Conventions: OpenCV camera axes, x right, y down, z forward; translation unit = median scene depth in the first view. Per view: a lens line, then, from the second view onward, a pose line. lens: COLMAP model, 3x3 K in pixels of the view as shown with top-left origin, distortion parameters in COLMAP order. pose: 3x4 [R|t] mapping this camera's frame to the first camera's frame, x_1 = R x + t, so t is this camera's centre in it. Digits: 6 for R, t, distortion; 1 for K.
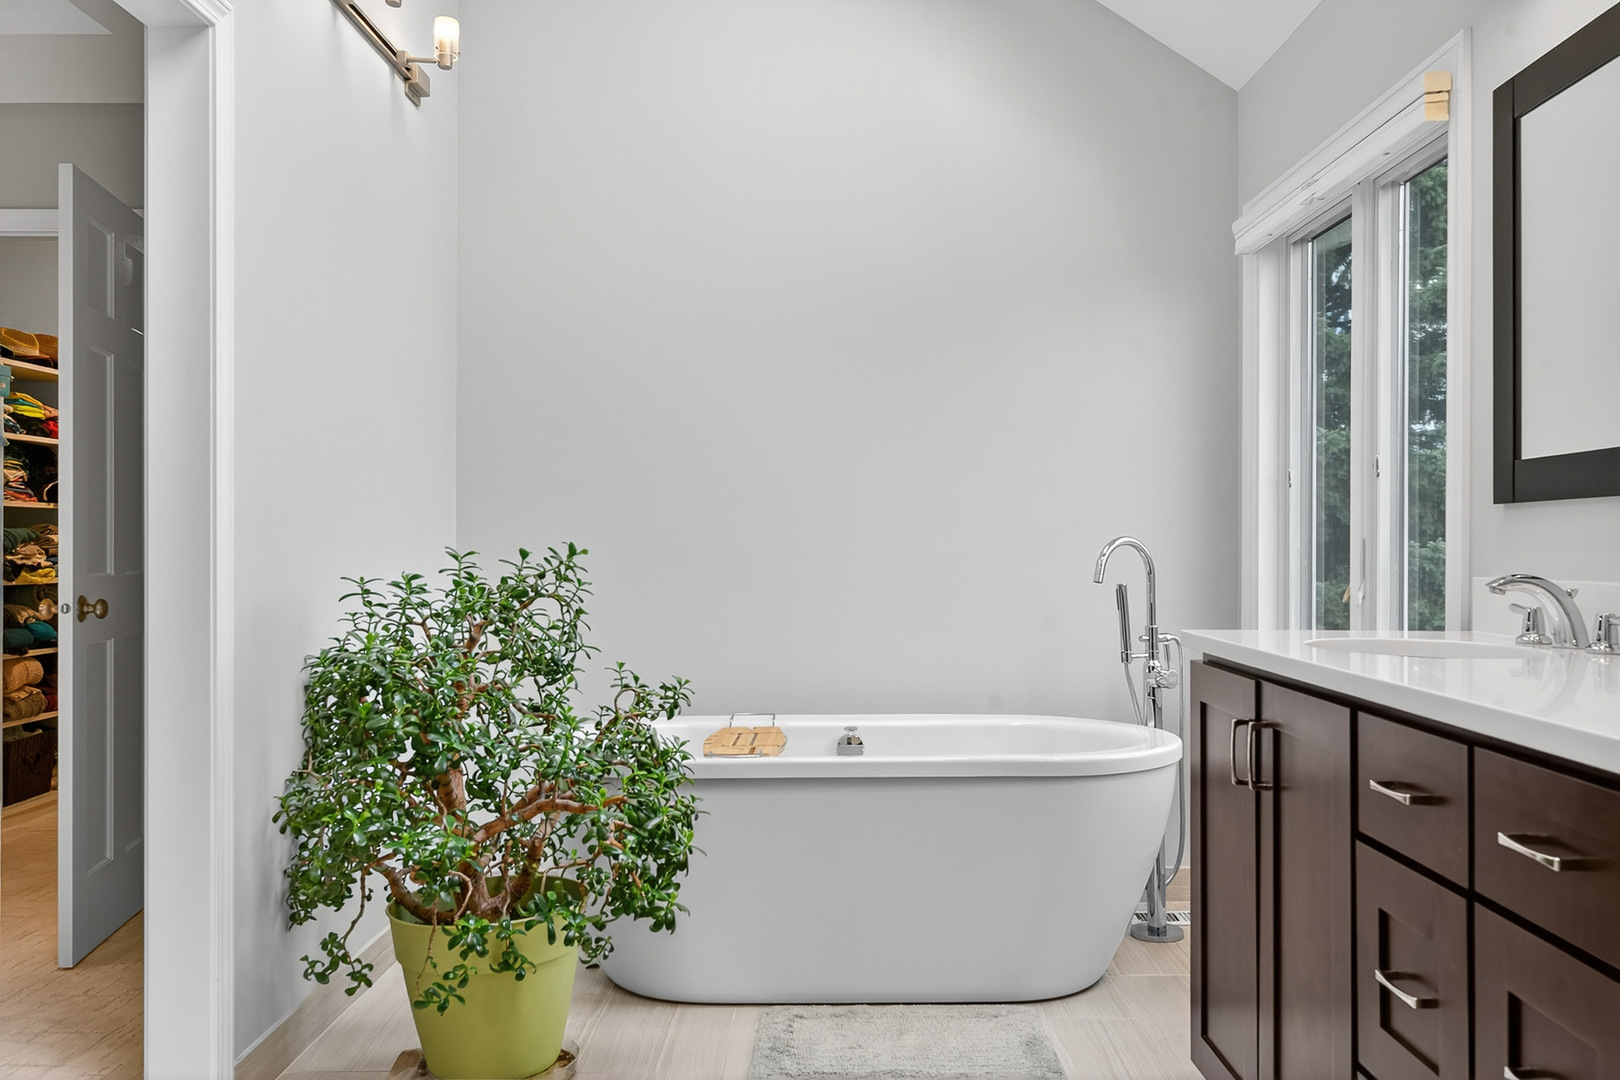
lens RADIAL K [[1346.7, 0, 822.7], [0, 1346.7, 548.0], [0, 0, 1]] dist [0.015628, -0.009914]
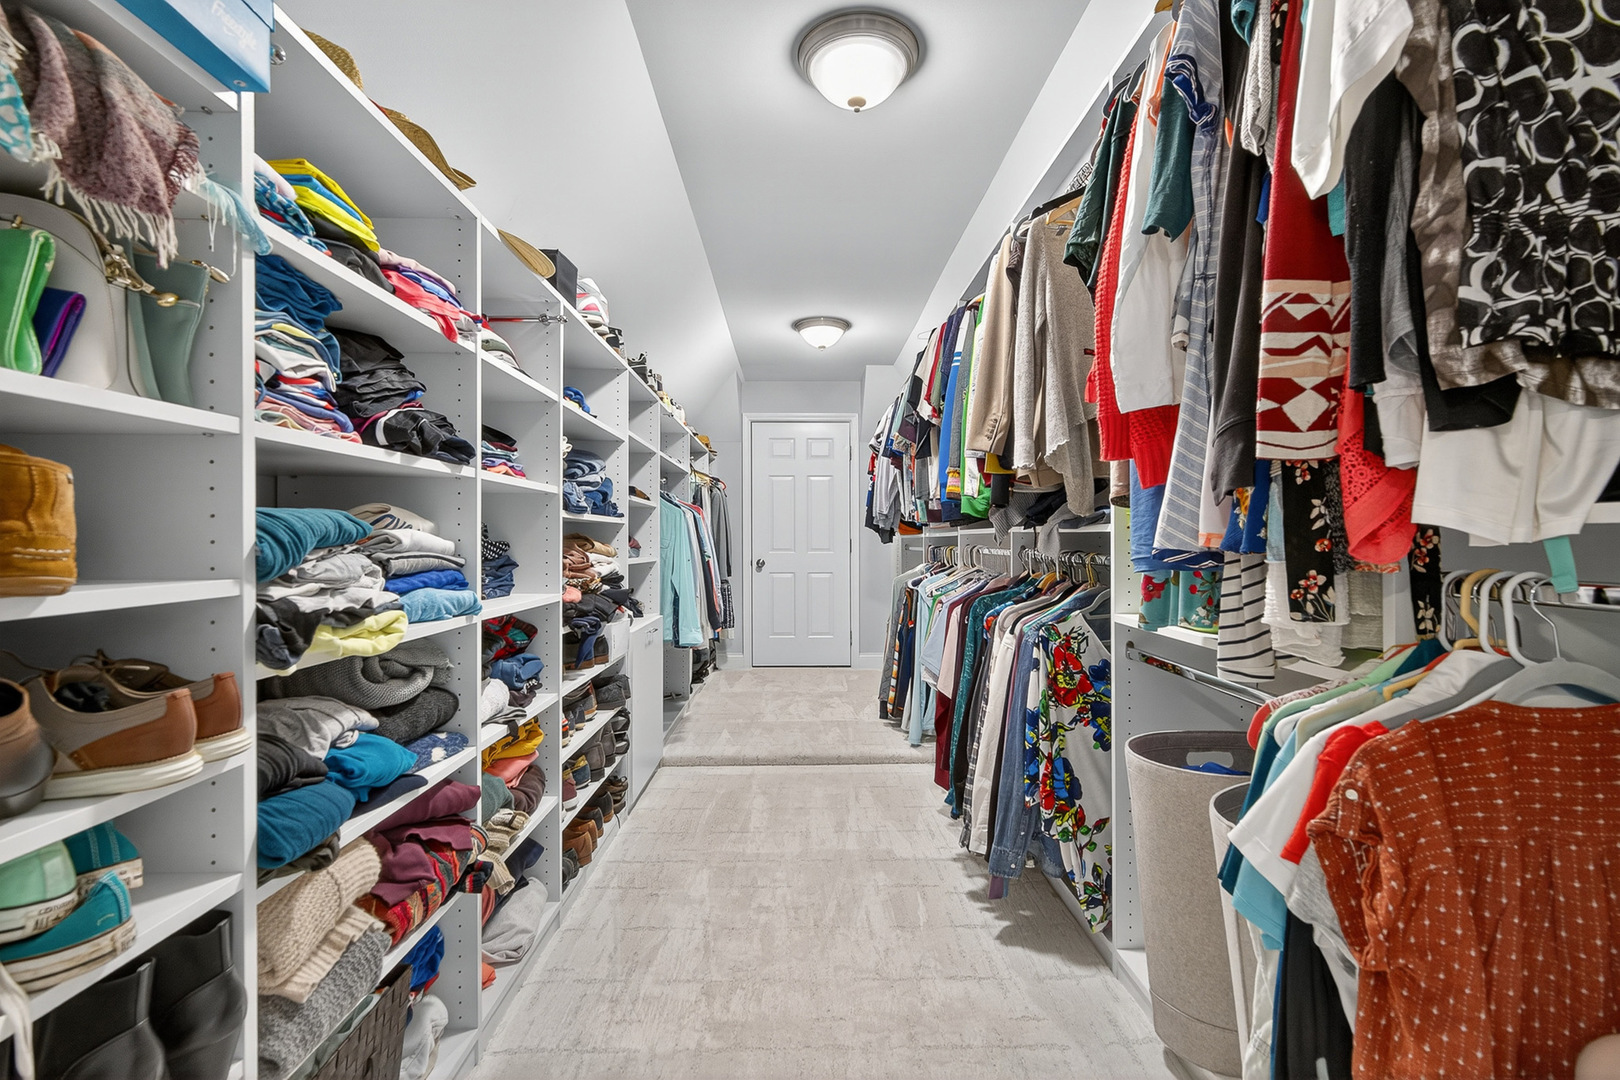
lens RADIAL K [[732.2, 0, 813.6], [0, 732.2, 542.6], [0, 0, 1]] dist [0.000162, 0.001319]
pose [[0.999688, -0.004300, 0.024625, -0.462114], [0.004179, 0.999979, 0.004945, -0.005697], [-0.024646, -0.004841, 0.999685, 0.796654]]
